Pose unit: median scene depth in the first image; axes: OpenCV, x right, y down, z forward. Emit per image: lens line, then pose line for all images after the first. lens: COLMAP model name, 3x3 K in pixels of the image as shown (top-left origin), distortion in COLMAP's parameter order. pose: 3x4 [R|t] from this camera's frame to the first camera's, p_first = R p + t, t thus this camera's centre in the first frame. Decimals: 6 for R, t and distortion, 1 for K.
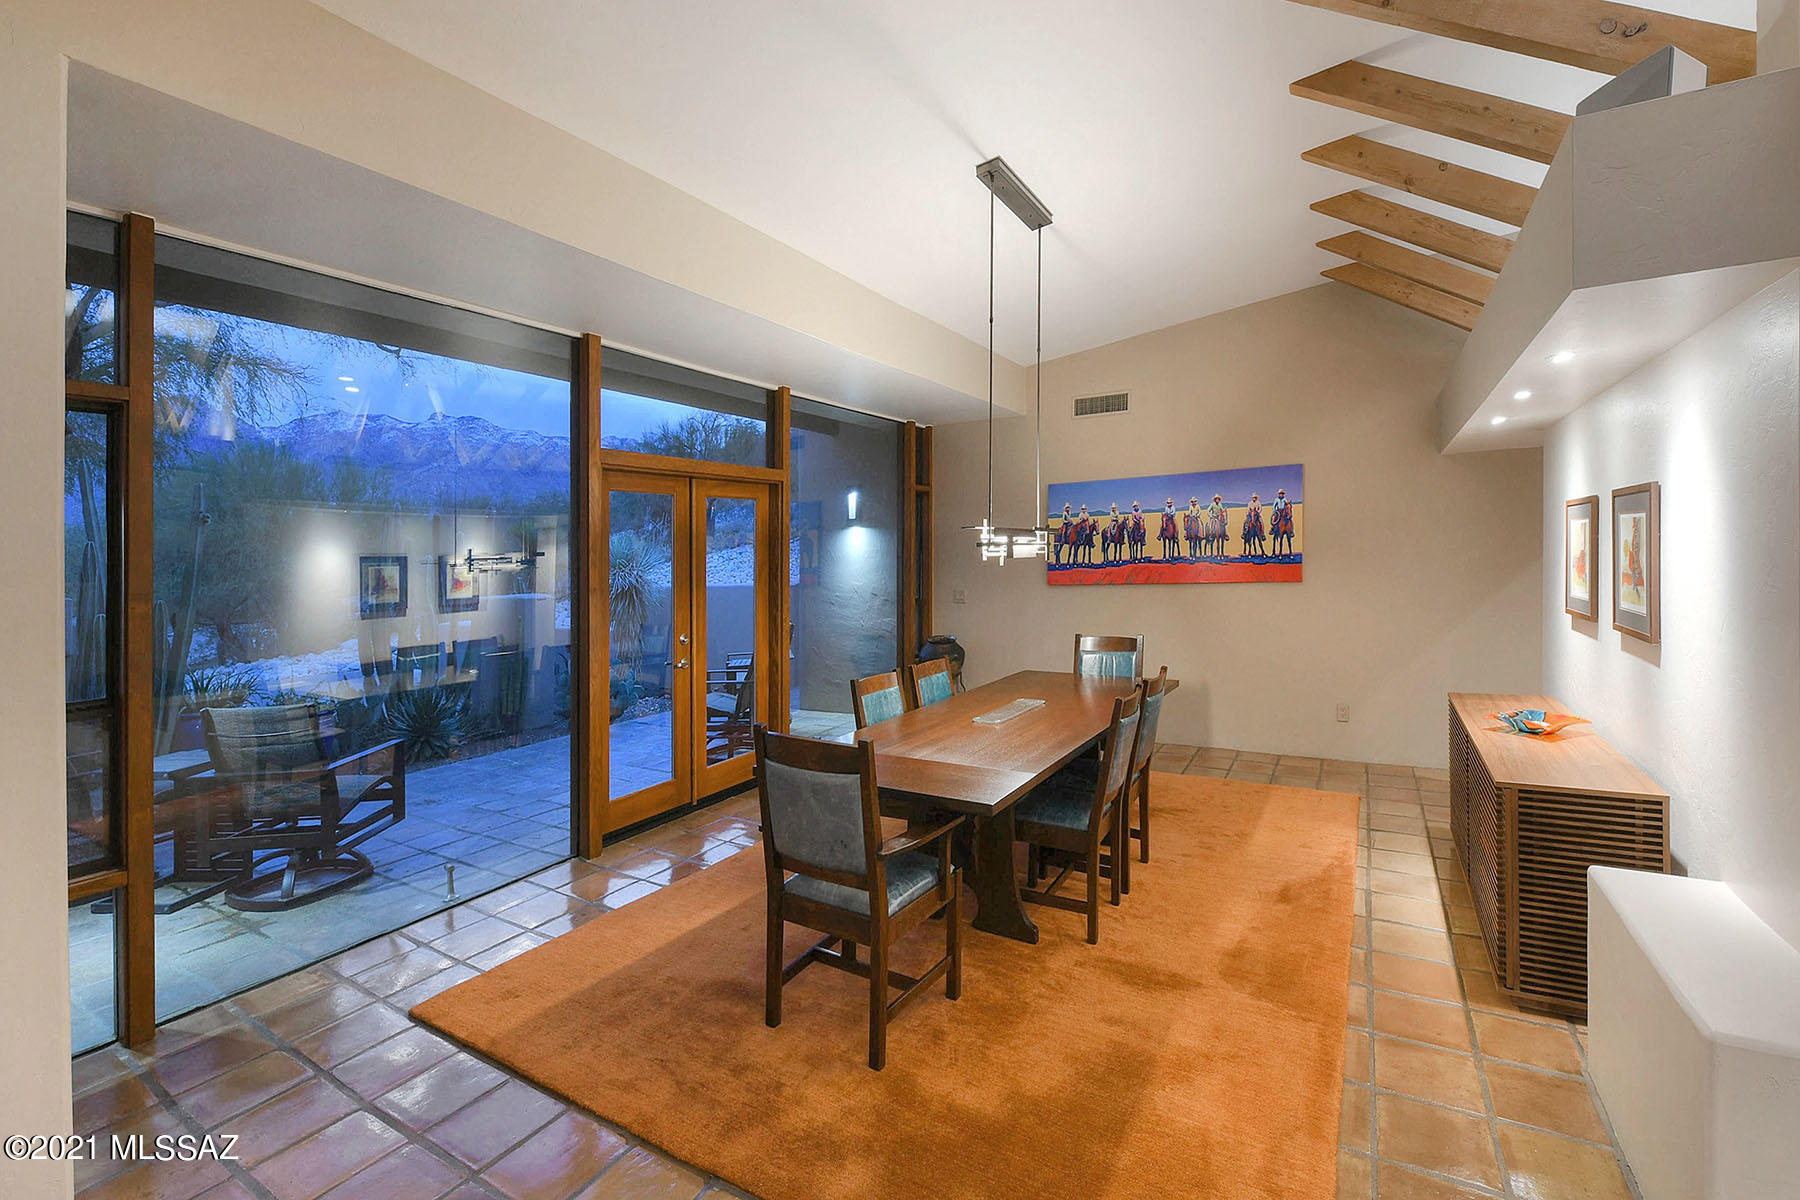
lens RADIAL K [[744.6, 0, 891.7], [0, 744.6, 582.7], [0, 0, 1]] dist [-0.010287, 0.000423]
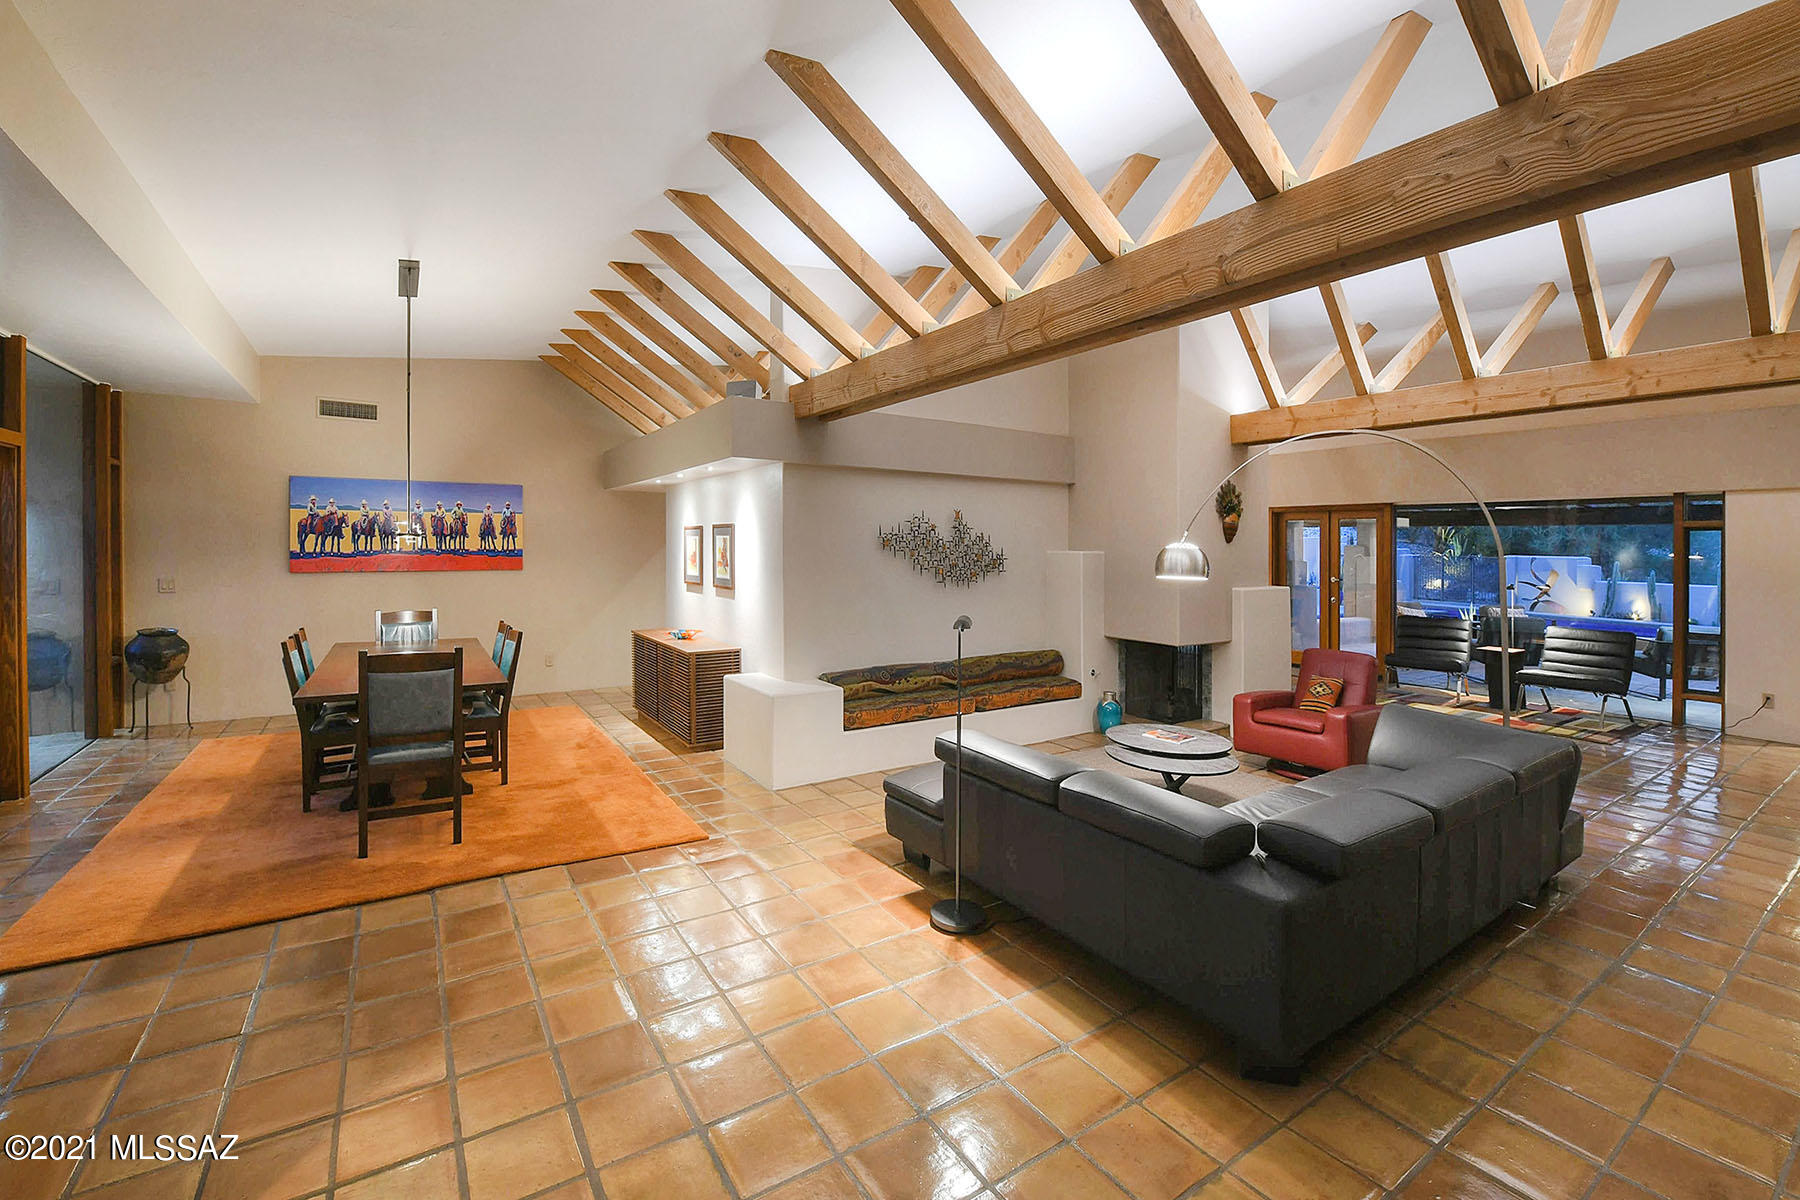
lens RADIAL K [[744.6, 0, 891.1], [0, 744.6, 572.5], [0, 0, 1]] dist [-0.010287, 0.000423]
pose [[0.434334, 0.002145, 0.900749, -0.392421], [0.008265, 0.999946, -0.006366, 0.018250], [-0.900714, 0.010210, 0.434293, -0.223500]]
